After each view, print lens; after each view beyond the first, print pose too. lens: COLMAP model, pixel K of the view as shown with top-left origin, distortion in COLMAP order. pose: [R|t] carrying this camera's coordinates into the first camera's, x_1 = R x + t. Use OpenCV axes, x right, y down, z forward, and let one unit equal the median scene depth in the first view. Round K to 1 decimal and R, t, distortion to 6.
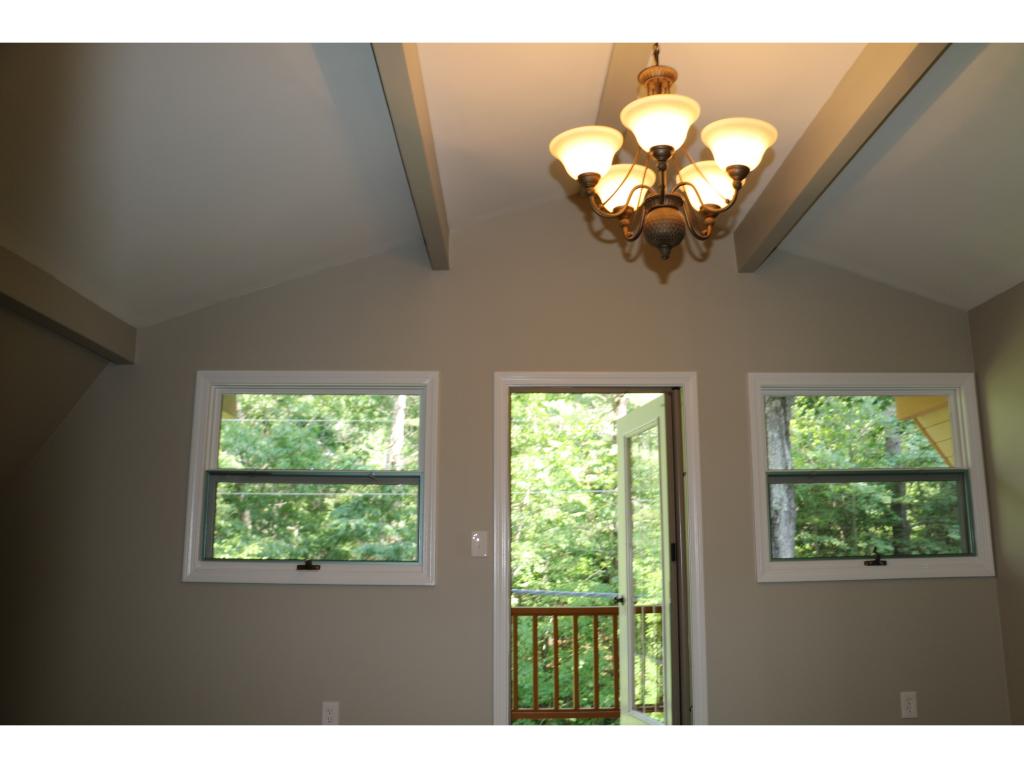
lens RADIAL K [[835.8, 0, 511.8], [0, 835.8, 385.6], [0, 0, 1]] dist [-0.179791, 0.146787]
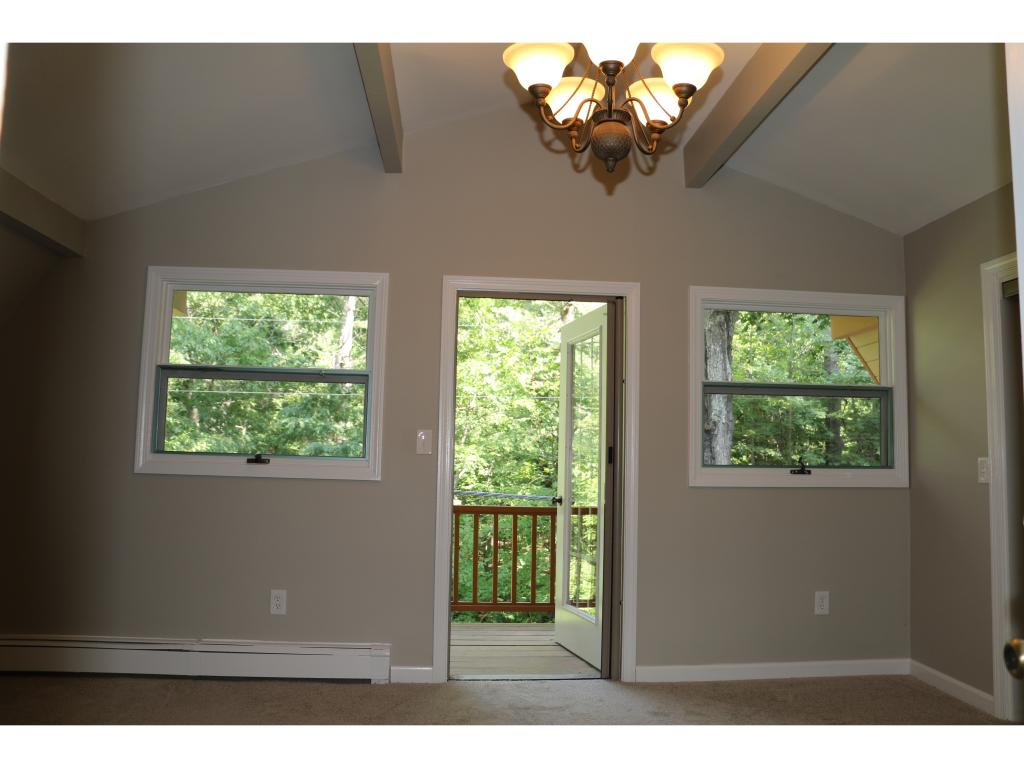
lens RADIAL K [[835.8, 0, 508.0], [0, 835.8, 384.4], [0, 0, 1]] dist [-0.179791, 0.146787]
pose [[0.997936, 0.029009, 0.057292, 0.003178], [-0.035139, 0.993412, 0.109076, 0.001811], [-0.053750, -0.110864, 0.992381, -0.025513]]
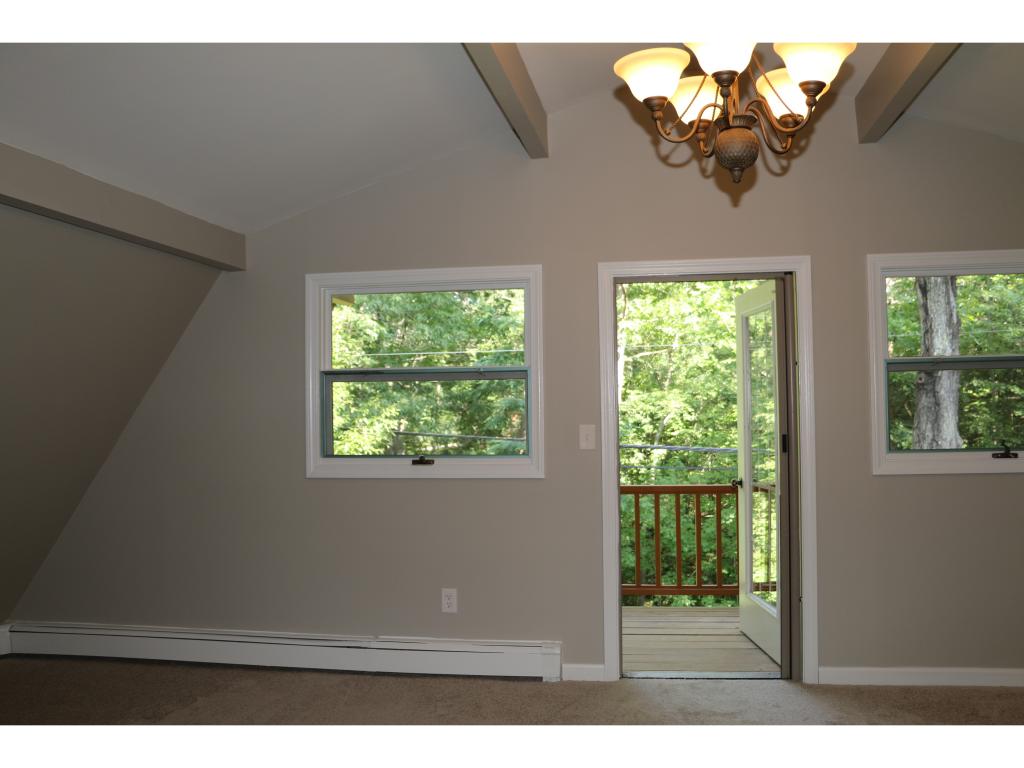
lens RADIAL K [[896.0, 0, 531.2], [0, 896.0, 358.4], [0, 0, 1]] dist [-0.142057, 0.110112]
pose [[0.985851, -0.020316, -0.166387, 0.063379], [0.049142, 0.984042, 0.171018, -0.076199], [0.160257, -0.176775, 0.971117, -0.043106]]
